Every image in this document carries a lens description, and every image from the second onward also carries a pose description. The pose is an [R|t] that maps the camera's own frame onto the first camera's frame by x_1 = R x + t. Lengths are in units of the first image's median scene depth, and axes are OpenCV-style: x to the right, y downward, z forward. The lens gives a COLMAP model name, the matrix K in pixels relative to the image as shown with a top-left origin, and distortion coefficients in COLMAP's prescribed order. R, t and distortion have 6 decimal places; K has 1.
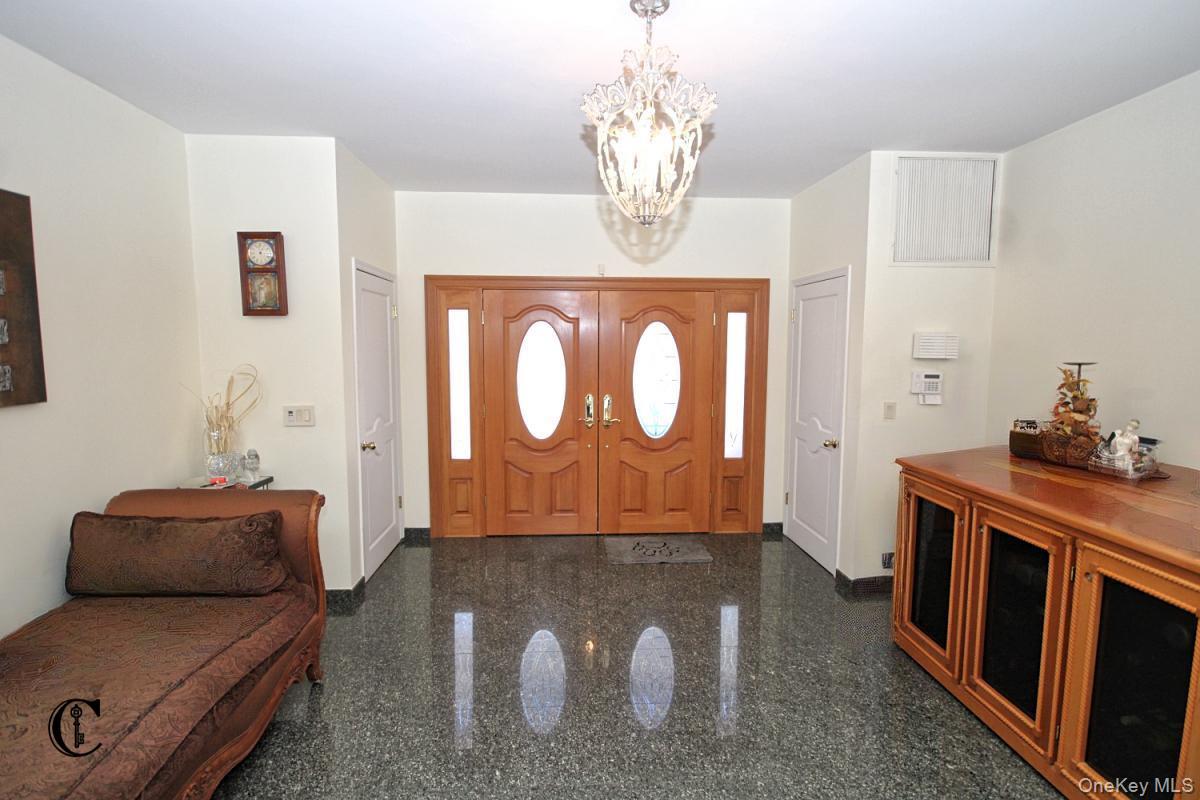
lens RADIAL K [[564.4, 0, 602.4], [0, 564.4, 393.6], [0, 0, 1]] dist [0.002149, -0.001825]
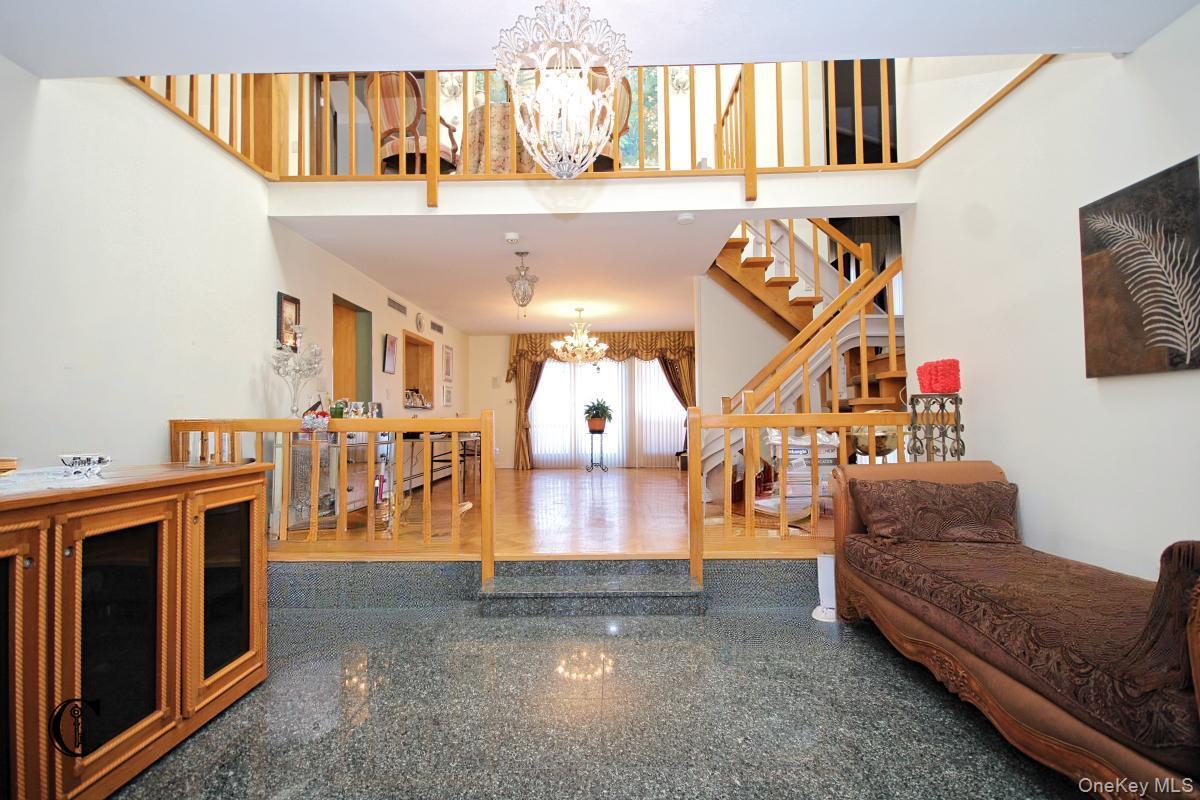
lens RADIAL K [[564.4, 0, 601.6], [0, 564.4, 405.4], [0, 0, 1]] dist [0.002149, -0.001825]
pose [[-0.996352, 0.015455, 0.083931, -0.030627], [0.020583, 0.997951, 0.060580, 0.017677], [-0.082823, 0.062087, -0.994628, 0.979851]]
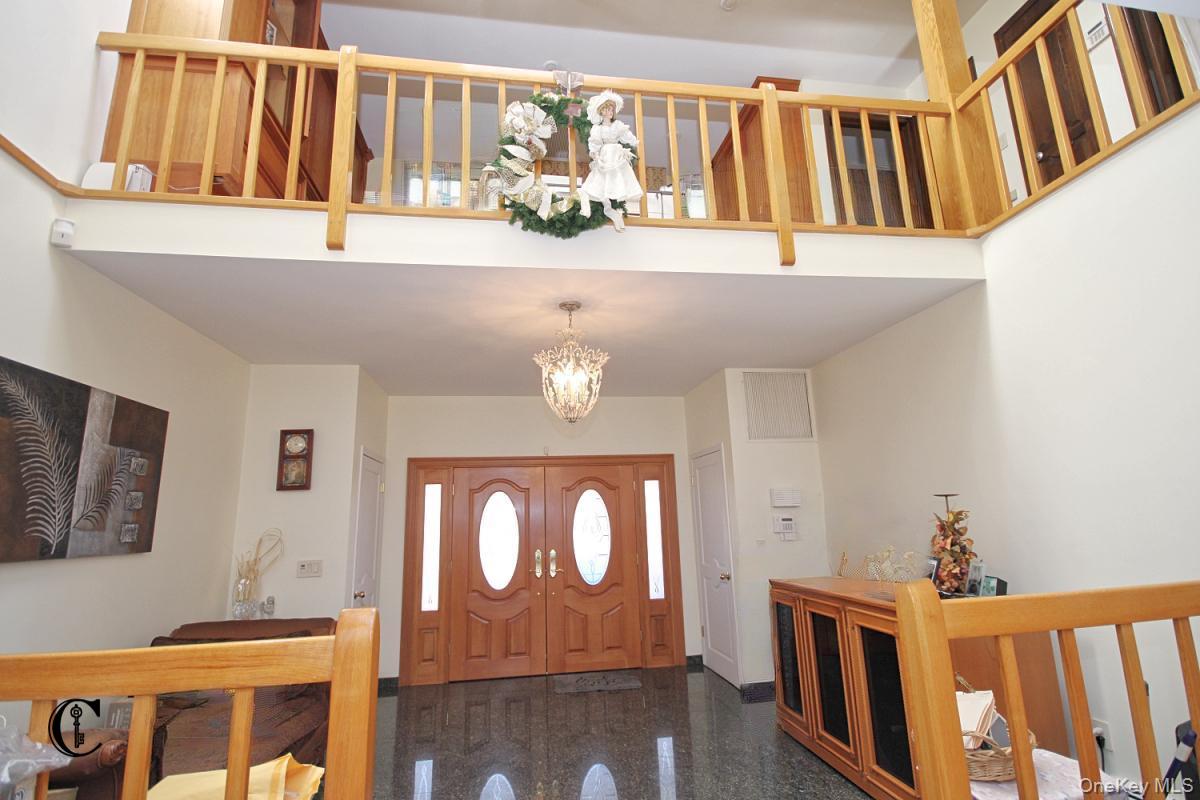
lens RADIAL K [[564.4, 0, 594.4], [0, 564.4, 398.5], [0, 0, 1]] dist [0.002149, -0.001825]
pose [[0.996360, -0.017497, 0.083428, 0.002717], [0.042095, 0.952040, -0.303063, 0.073380], [-0.074124, 0.305472, 0.949312, -0.314734]]
